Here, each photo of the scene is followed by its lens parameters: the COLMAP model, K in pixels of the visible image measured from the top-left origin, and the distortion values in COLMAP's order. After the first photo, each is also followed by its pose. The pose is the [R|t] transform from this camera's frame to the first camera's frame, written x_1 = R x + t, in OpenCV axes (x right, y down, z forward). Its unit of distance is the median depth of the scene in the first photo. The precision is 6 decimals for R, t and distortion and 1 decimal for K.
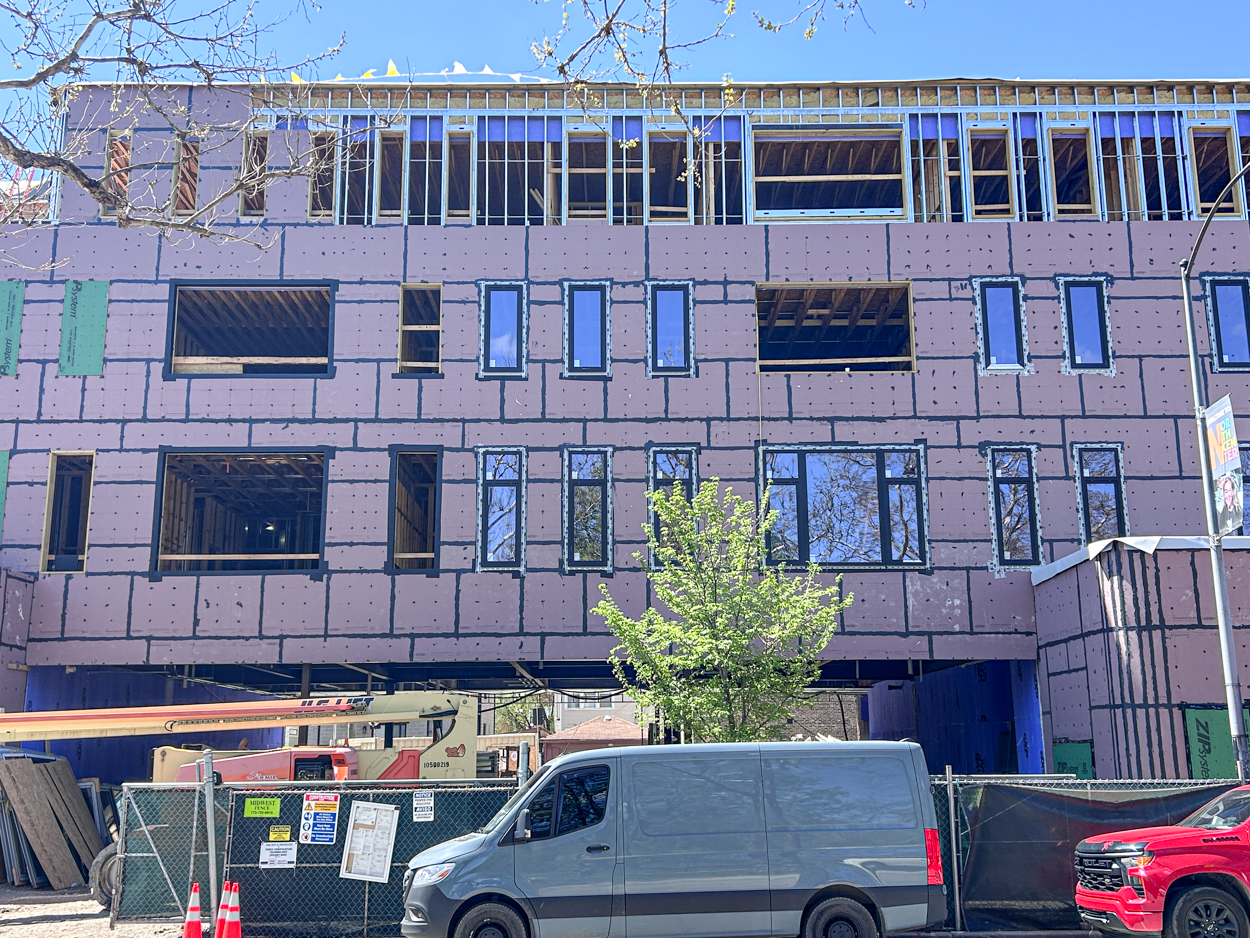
lens RADIAL K [[1263.2, 0, 624.4], [0, 1263.2, 476.4], [0, 0, 1]] dist [0.050731, 0.000000]
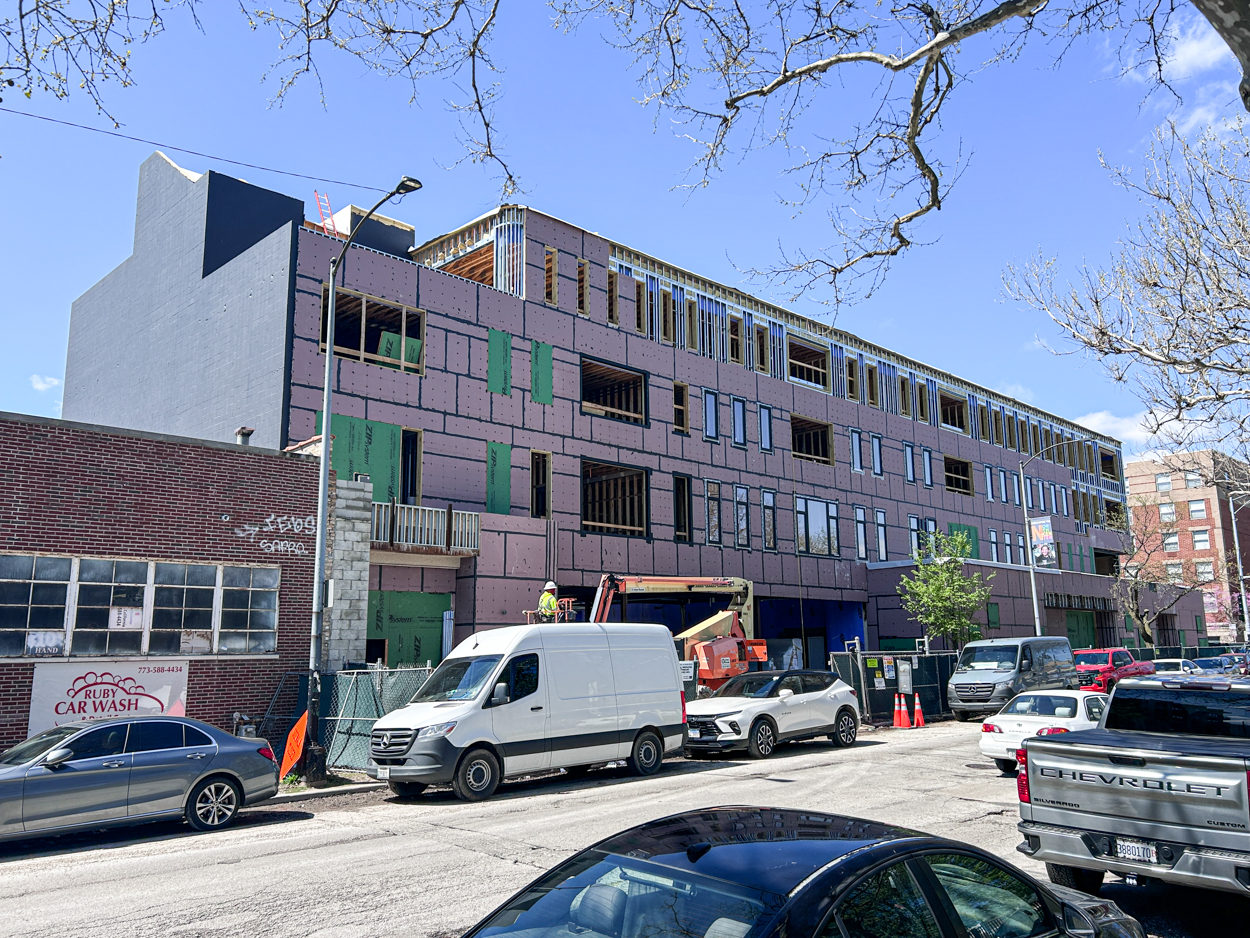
lens RADIAL K [[971.0, 0, 618.3], [0, 971.0, 462.5], [0, 0, 1]] dist [0.092442, -0.001727]
pose [[0.717657, 0.131802, 0.683811, -1.184485], [-0.148578, 0.988297, -0.034558, 0.022427], [-0.680363, -0.076798, 0.728841, 0.040869]]
